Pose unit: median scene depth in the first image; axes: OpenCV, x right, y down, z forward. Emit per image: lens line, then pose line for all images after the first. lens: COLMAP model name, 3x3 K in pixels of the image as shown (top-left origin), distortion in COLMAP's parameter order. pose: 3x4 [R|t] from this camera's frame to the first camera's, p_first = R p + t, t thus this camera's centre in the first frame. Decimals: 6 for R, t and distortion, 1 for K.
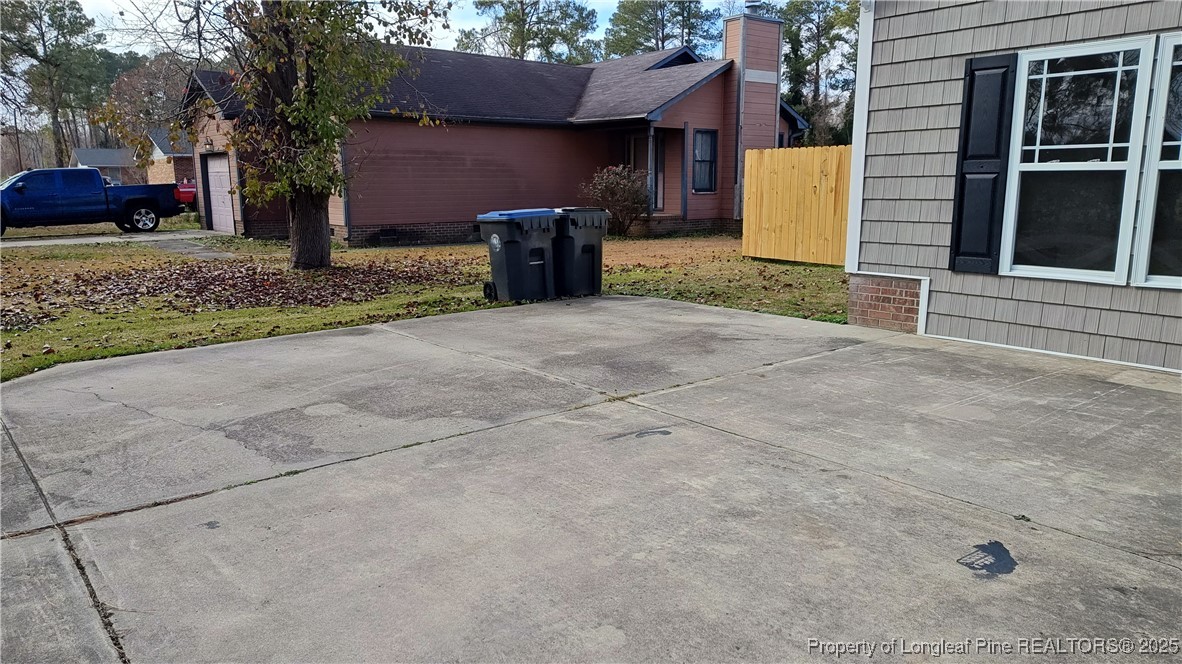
lens RADIAL K [[849.5, 0, 591.0], [0, 849.5, 332.0], [0, 0, 1]] dist [-0.000871, -0.002498]
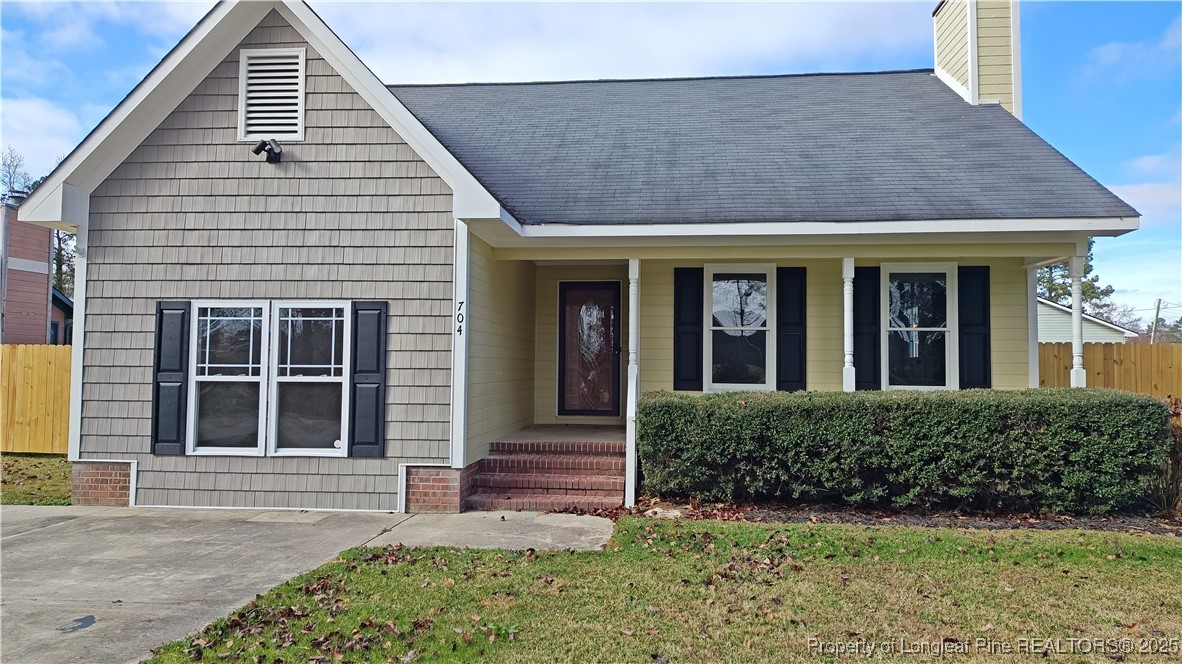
lens RADIAL K [[789.1, 0, 593.0], [0, 789.1, 328.4], [0, 0, 1]] dist [-0.004449, -0.004410]
pose [[0.691830, 0.045920, 0.720598, 0.006280], [0.117505, 0.977513, -0.175105, 0.033286], [-0.712435, 0.205817, 0.670877, -0.367452]]
